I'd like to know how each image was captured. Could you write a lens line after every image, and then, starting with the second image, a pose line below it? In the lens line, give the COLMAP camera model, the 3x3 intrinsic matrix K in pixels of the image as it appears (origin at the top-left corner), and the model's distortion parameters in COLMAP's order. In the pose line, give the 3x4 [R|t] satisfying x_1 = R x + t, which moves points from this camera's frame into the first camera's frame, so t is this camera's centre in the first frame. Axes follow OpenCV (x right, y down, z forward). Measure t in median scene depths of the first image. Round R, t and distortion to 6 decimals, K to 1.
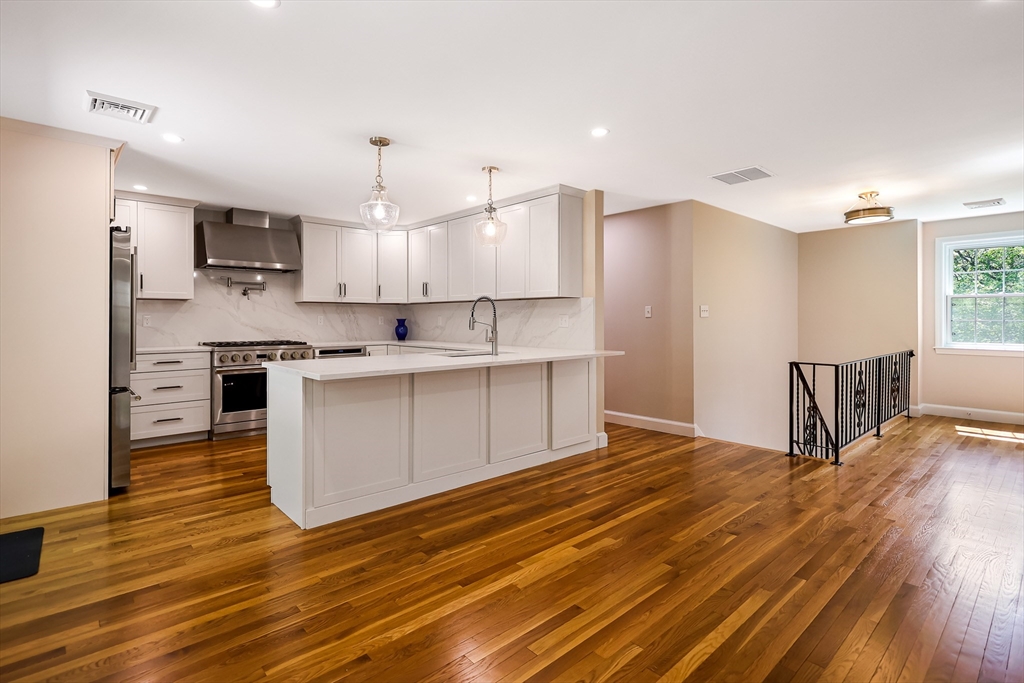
lens RADIAL K [[494.7, 0, 504.6], [0, 494.7, 317.0], [0, 0, 1]] dist [-0.008901, 0.004351]
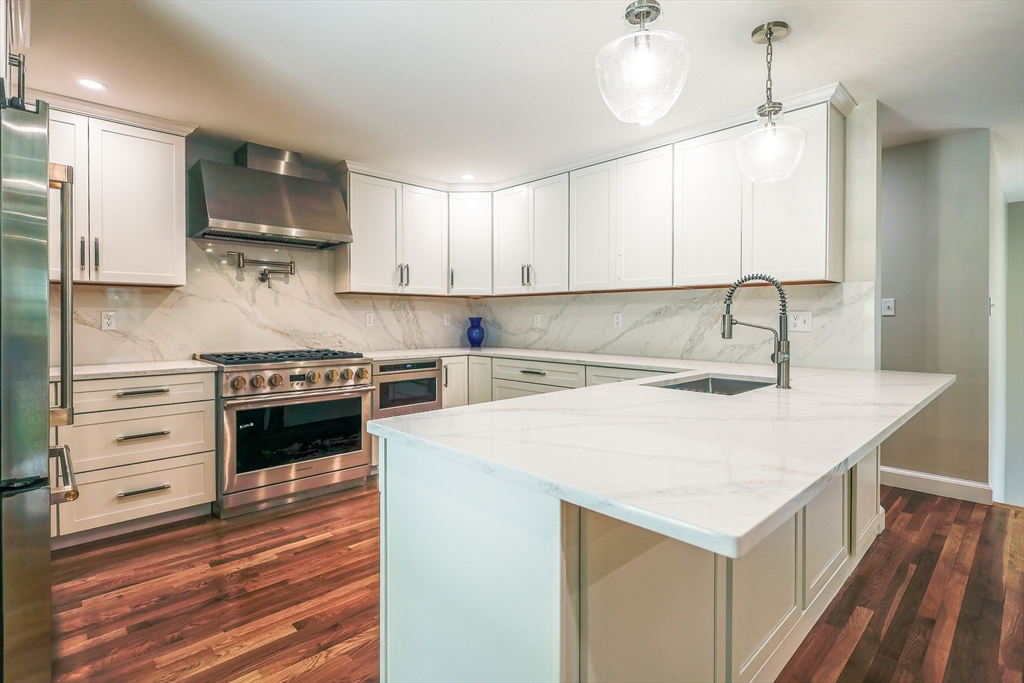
lens RADIAL K [[494.7, 0, 504.1], [0, 494.7, 318.5], [0, 0, 1]] dist [-0.008901, 0.004351]
pose [[0.999625, 0.000237, 0.027399, -0.238297], [-0.000437, 0.999973, 0.007290, 0.000164], [-0.027396, -0.007299, 0.999598, 0.355799]]
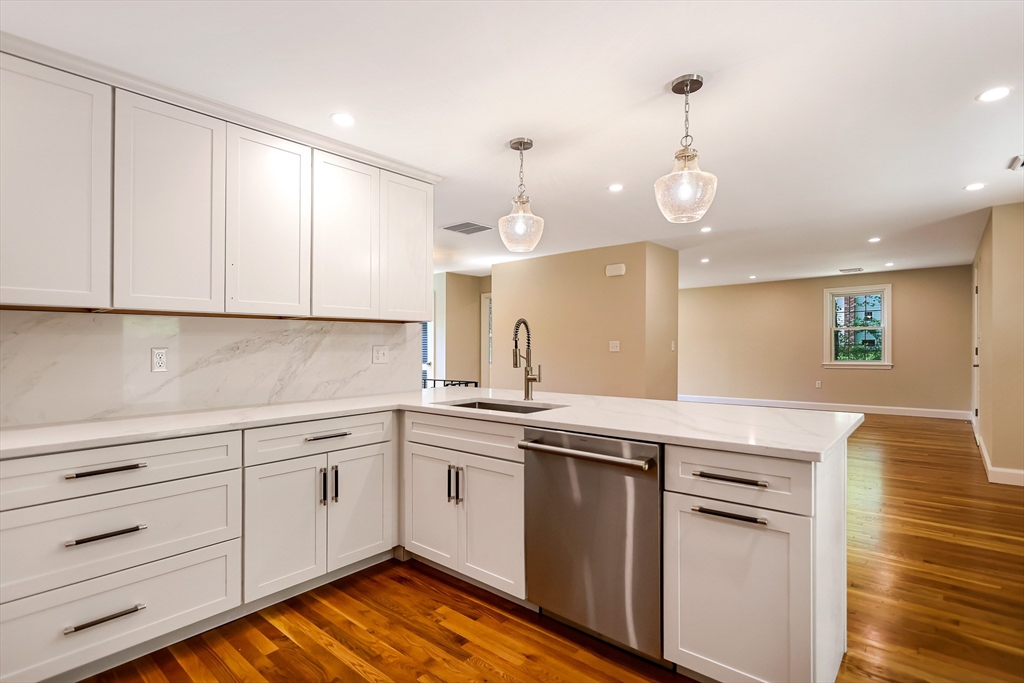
lens RADIAL K [[494.7, 0, 508.6], [0, 494.7, 345.9], [0, 0, 1]] dist [-0.008901, 0.004351]
pose [[-0.130638, -0.000189, 0.991430, -0.548188], [0.003175, 0.999995, 0.000609, -0.003982], [-0.991425, 0.003227, -0.130636, 0.816479]]
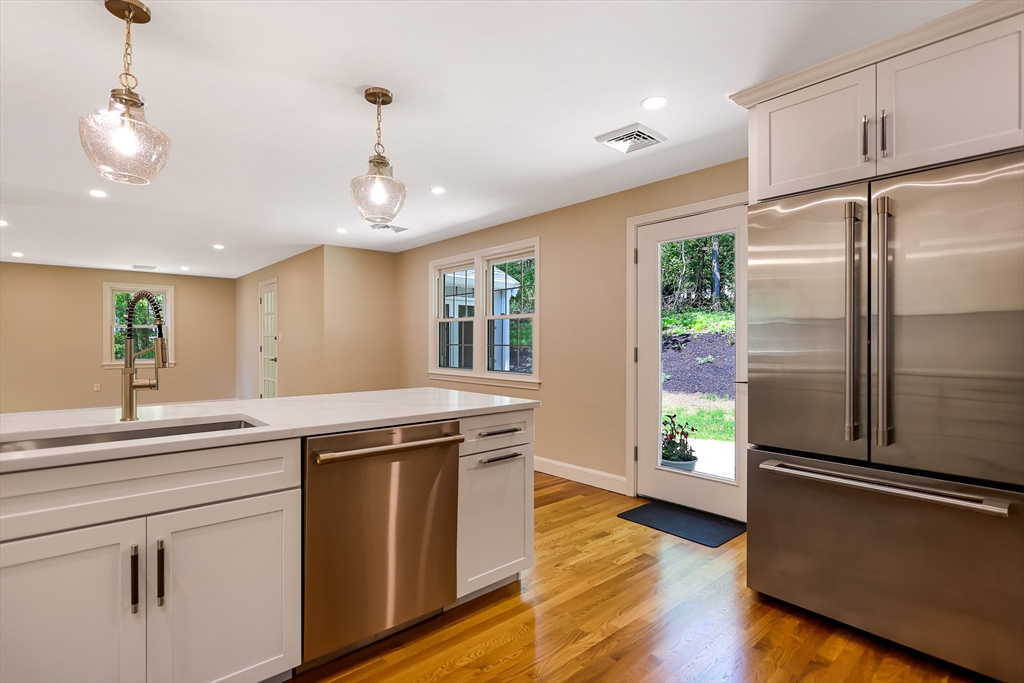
lens RADIAL K [[494.7, 0, 503.5], [0, 494.7, 343.6], [0, 0, 1]] dist [-0.008901, 0.004351]
pose [[-0.999990, 0.002355, 0.003744, -0.269441], [0.002347, 0.999995, -0.001905, 0.004298], [-0.003748, -0.001896, -0.999991, 1.067792]]
